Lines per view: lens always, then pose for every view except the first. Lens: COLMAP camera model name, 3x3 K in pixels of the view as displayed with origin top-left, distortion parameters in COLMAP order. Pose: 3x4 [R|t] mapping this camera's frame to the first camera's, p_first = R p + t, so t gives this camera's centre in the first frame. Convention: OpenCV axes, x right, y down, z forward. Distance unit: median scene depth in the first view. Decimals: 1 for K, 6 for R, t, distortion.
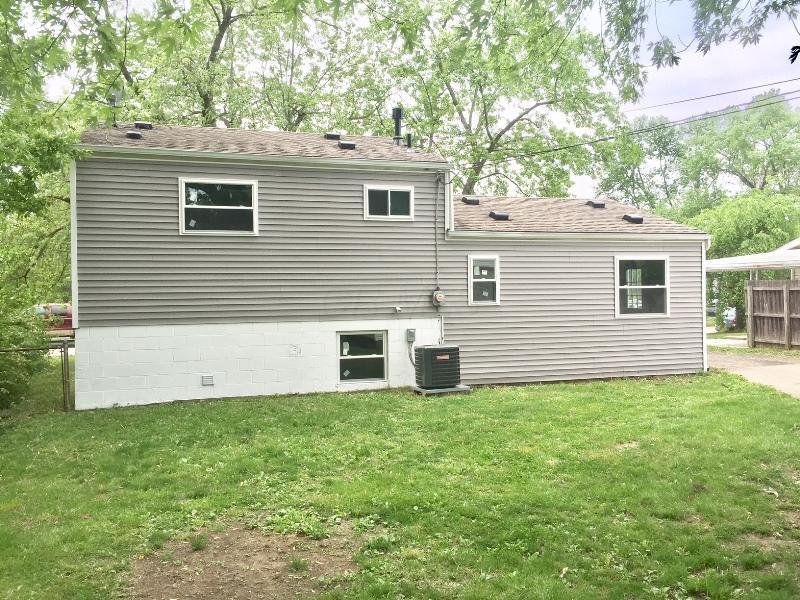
lens RADIAL K [[685.6, 0, 404.7], [0, 685.6, 288.1], [0, 0, 1]] dist [0.091763, -0.118401]
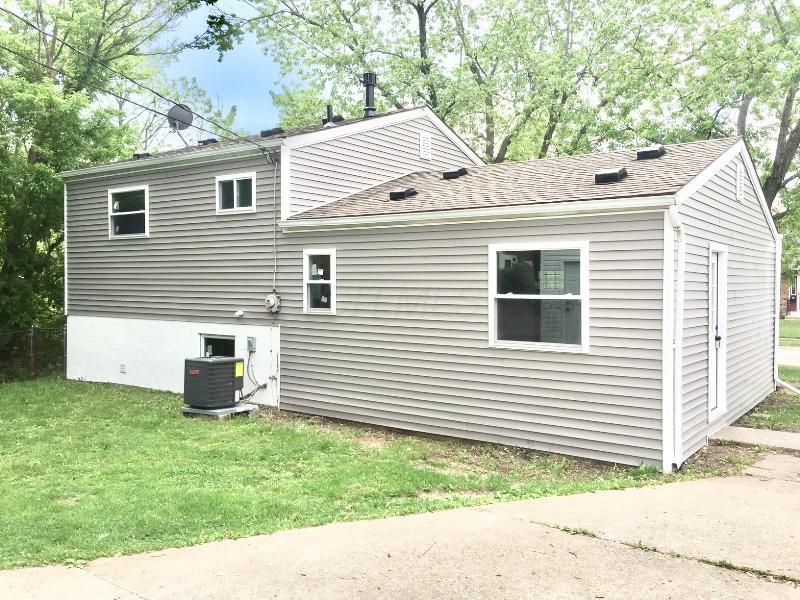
lens RADIAL K [[685.6, 0, 404.7], [0, 685.6, 288.1], [0, 0, 1]] dist [0.091763, -0.118401]
pose [[0.617606, 0.018472, -0.786270, 0.826936], [-0.013738, 0.999825, 0.012699, -0.016263], [0.786367, 0.002959, 0.617752, 0.623949]]
